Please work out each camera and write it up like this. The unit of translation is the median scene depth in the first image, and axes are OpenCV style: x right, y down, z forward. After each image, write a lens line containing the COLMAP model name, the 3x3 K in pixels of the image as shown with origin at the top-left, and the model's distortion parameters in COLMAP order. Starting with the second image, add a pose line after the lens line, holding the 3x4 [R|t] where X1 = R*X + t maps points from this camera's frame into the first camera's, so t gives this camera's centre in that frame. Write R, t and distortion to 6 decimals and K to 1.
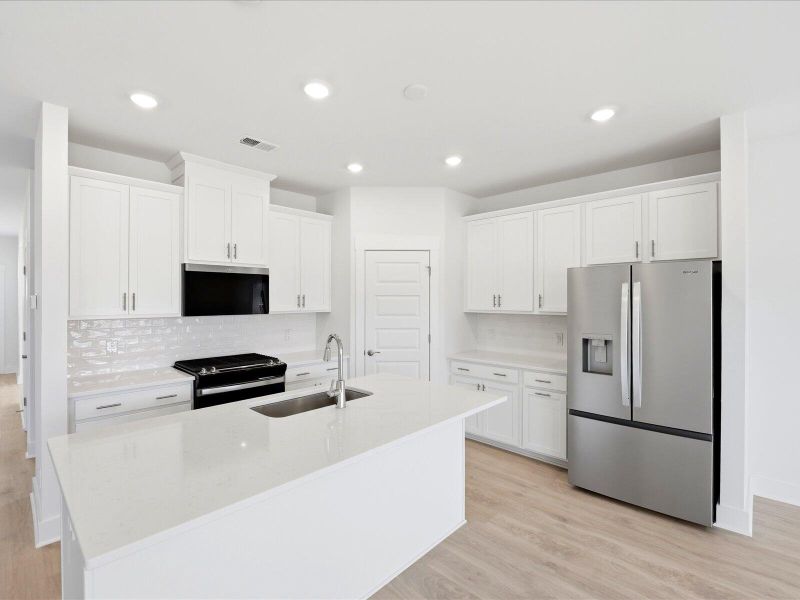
lens RADIAL K [[372.4, 0, 404.4], [0, 372.4, 301.1], [0, 0, 1]] dist [0.000384, 0.000148]
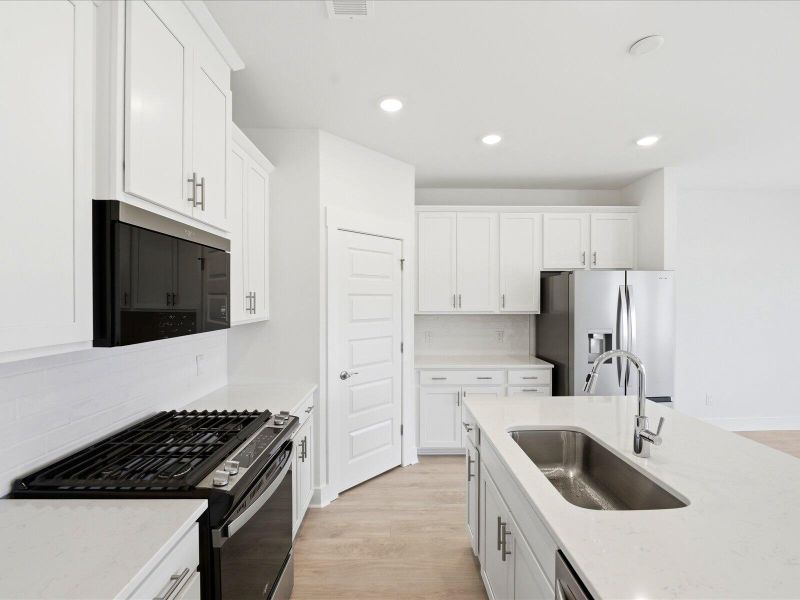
lens RADIAL K [[362.7, 0, 399.2], [0, 362.7, 303.8], [0, 0, 1]] dist [-0.000686, -0.000043]
pose [[0.722687, -0.009422, 0.691111, -0.527263], [0.004893, 0.999952, 0.008515, -0.002223], [-0.691158, -0.002772, 0.722698, 0.462393]]
